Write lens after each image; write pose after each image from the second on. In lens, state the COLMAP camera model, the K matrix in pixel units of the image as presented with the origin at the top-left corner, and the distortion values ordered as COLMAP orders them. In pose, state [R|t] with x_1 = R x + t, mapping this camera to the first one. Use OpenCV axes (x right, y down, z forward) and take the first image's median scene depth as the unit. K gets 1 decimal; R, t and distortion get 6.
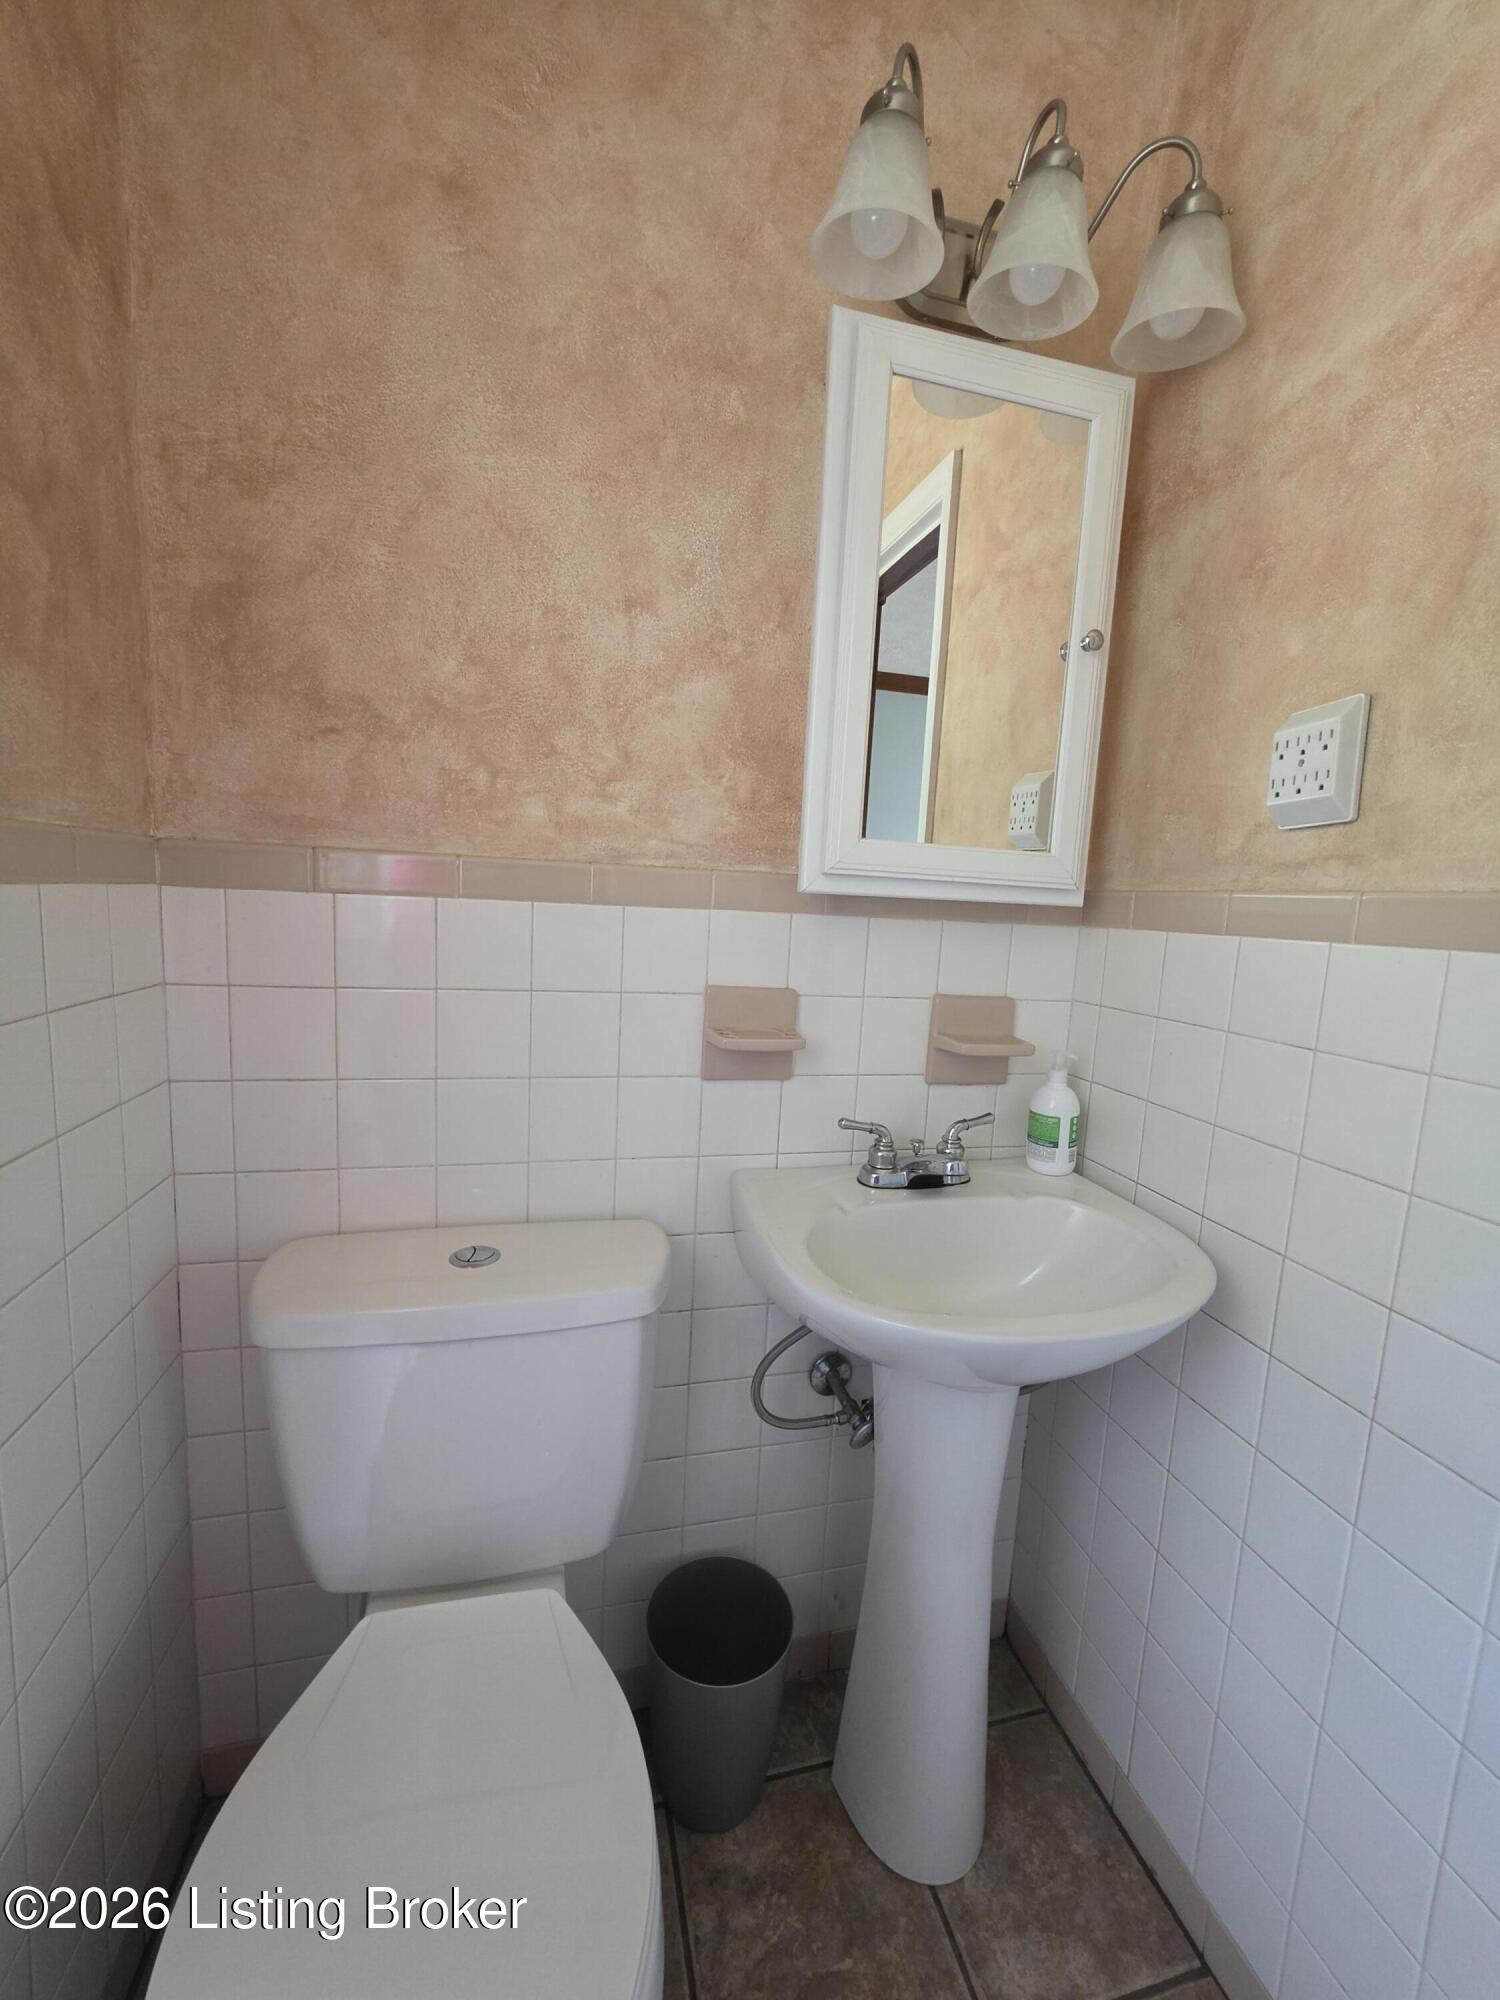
lens RADIAL K [[798.0, 0, 751.3], [0, 798.0, 1002.3], [0, 0, 1]] dist [-0.006302, 0.001742]
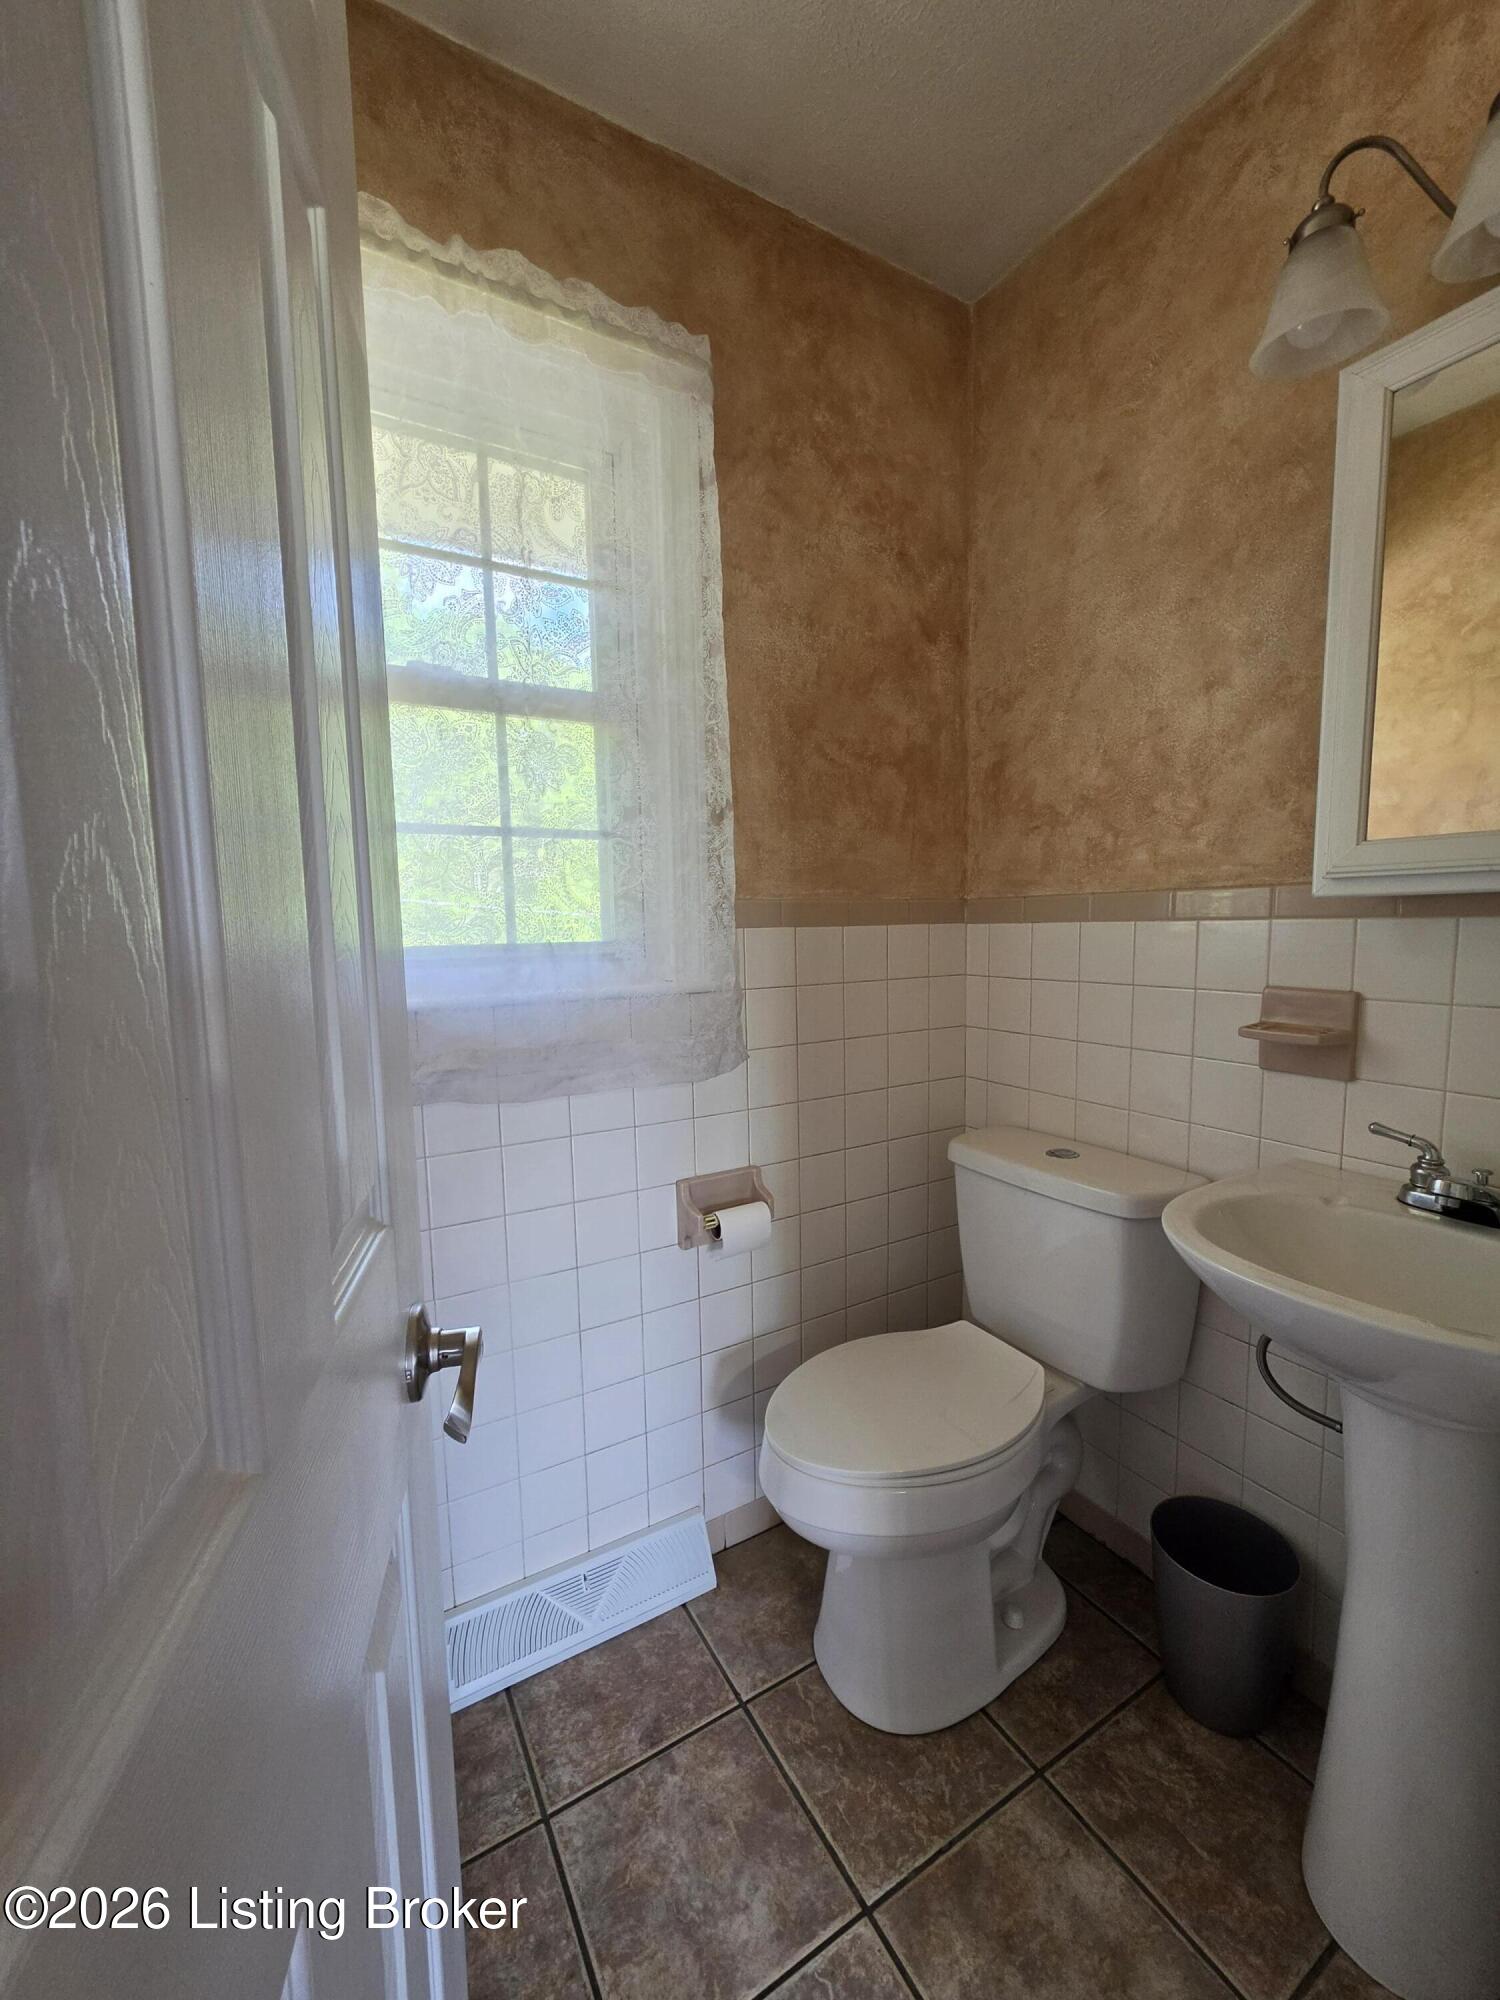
lens RADIAL K [[798.0, 0, 752.6], [0, 798.0, 1005.2], [0, 0, 1]] dist [-0.006302, 0.001742]
pose [[0.270407, 0.041542, -0.961849, 0.927888], [-0.095283, 0.995318, 0.016200, 0.064293], [0.958019, 0.087267, 0.273099, -0.014547]]
